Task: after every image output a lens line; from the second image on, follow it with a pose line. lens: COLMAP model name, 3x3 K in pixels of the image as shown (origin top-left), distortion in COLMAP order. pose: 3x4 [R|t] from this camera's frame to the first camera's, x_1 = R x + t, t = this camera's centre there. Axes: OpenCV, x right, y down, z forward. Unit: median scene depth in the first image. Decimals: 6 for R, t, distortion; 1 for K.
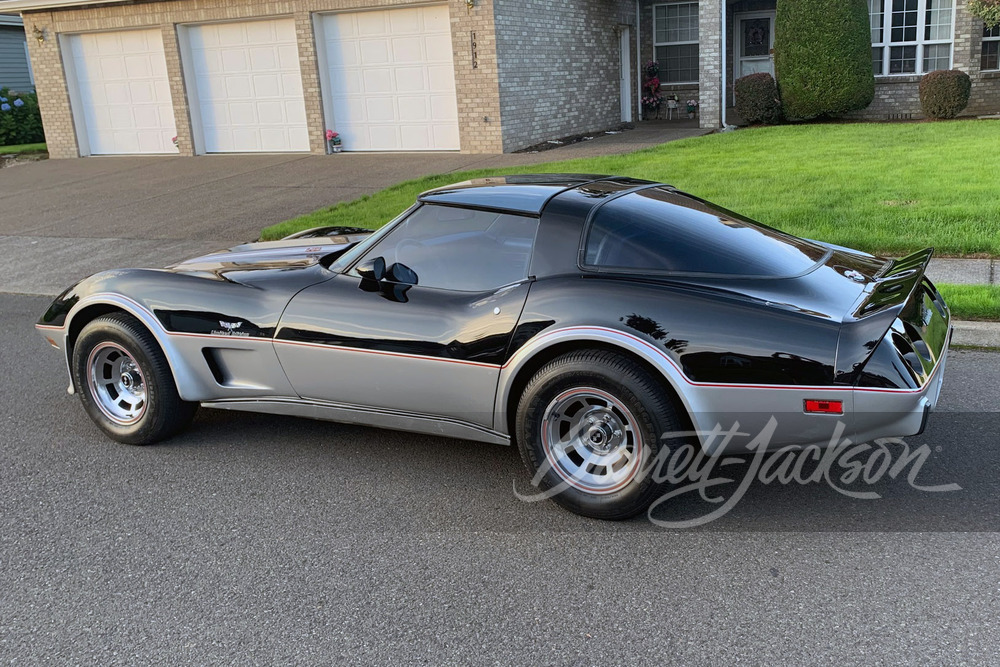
lens RADIAL K [[929.3, 0, 552.1], [0, 929.3, 330.7], [0, 0, 1]] dist [0.083777, -0.162219]
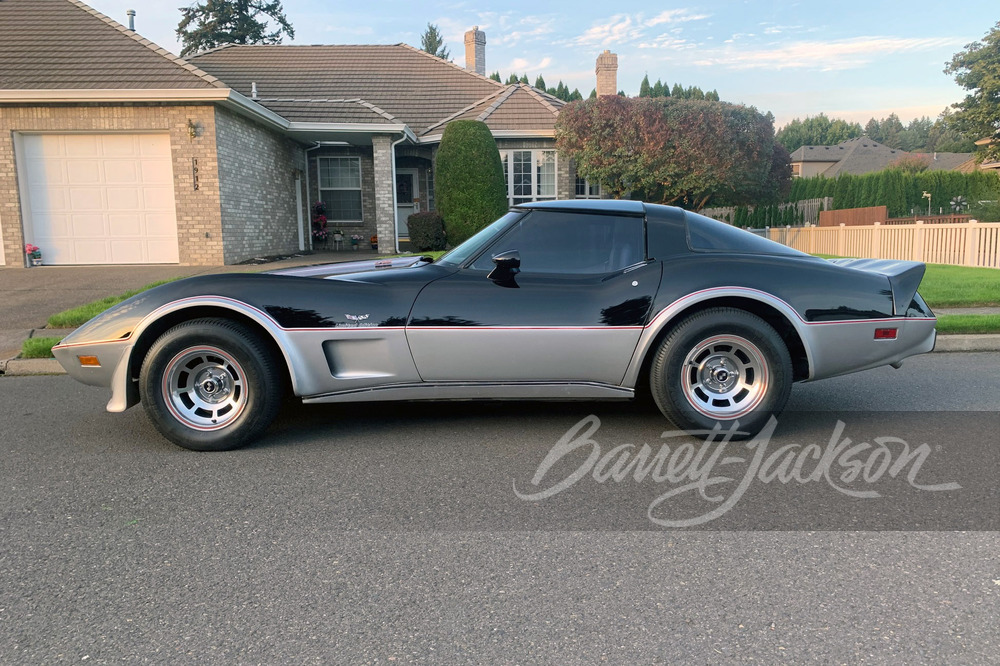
lens RADIAL K [[787.5, 0, 525.3], [0, 787.5, 338.7], [0, 0, 1]] dist [-0.007290, -0.001437]
pose [[0.899327, -0.021539, 0.436746, -0.136882], [0.081431, 0.989564, -0.118876, 0.034459], [-0.429628, 0.142473, 0.891696, 0.026532]]
